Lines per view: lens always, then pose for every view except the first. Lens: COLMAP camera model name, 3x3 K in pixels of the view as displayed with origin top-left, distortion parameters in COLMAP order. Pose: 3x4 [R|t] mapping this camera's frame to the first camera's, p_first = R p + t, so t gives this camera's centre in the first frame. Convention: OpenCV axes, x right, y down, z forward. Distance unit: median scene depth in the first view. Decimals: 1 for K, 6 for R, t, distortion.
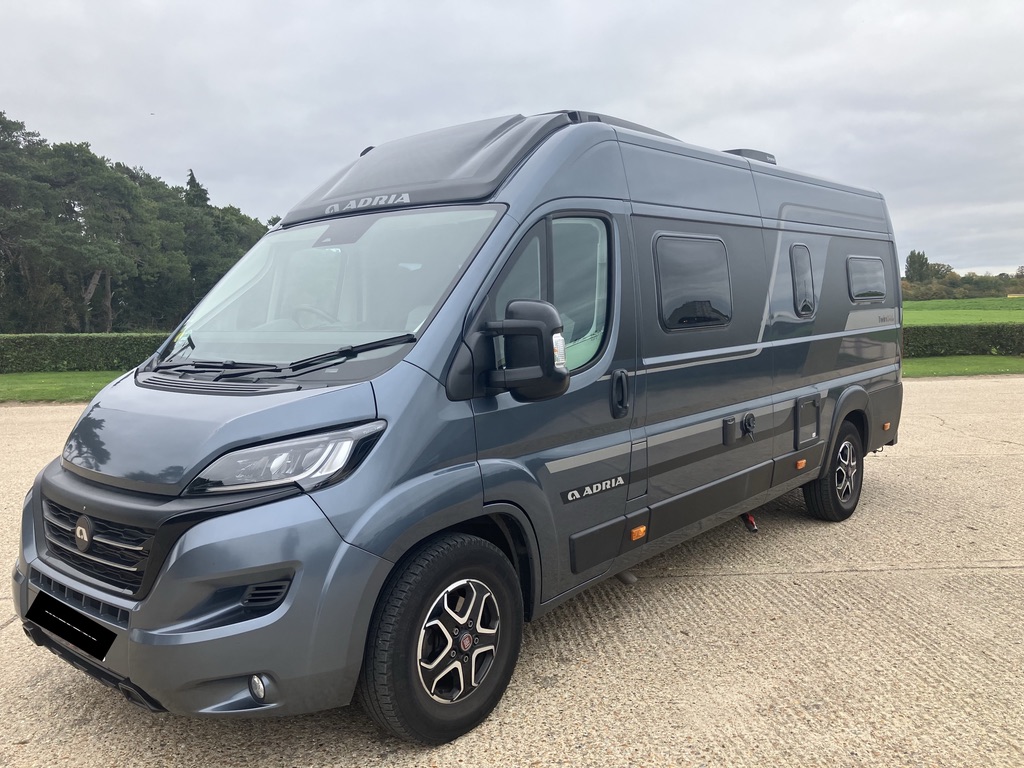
lens RADIAL K [[833.1, 0, 512.3], [0, 833.1, 387.4], [0, 0, 1]] dist [0.028442, -0.011313]
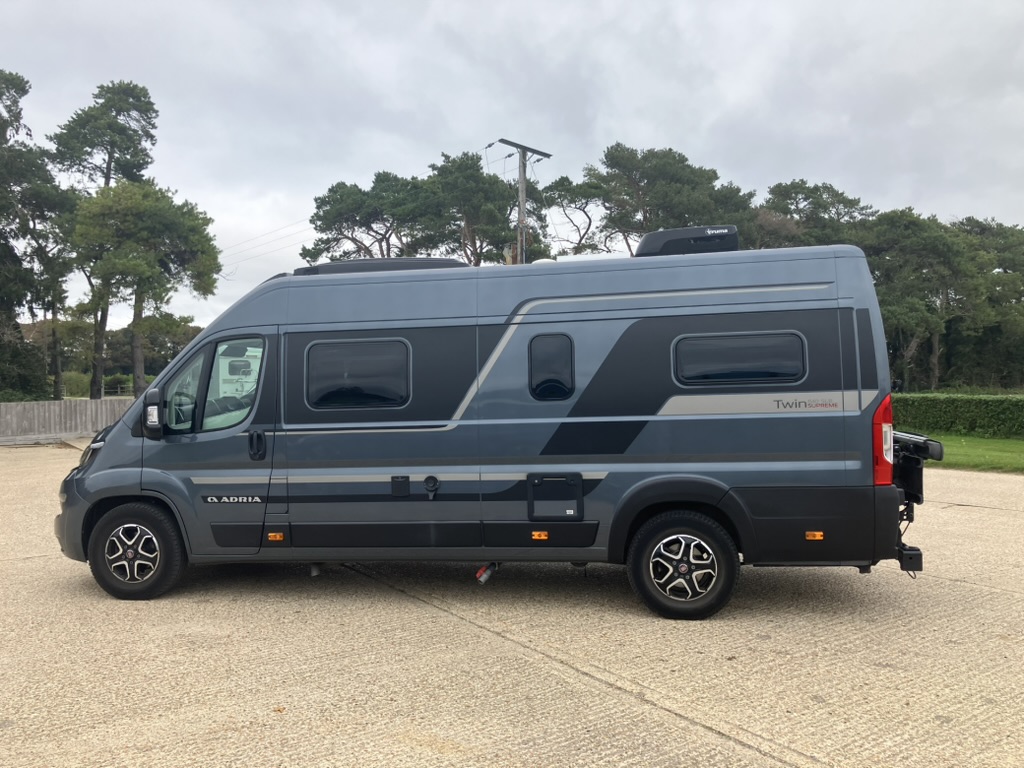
lens RADIAL K [[833.1, 0, 483.6], [0, 833.1, 402.5], [0, 0, 1]] dist [0.028442, -0.011313]
pose [[0.496742, 0.030971, -0.867345, 1.799512], [-0.070969, 0.997466, -0.005027, -0.101145], [0.864992, 0.064052, 0.497681, 0.579921]]
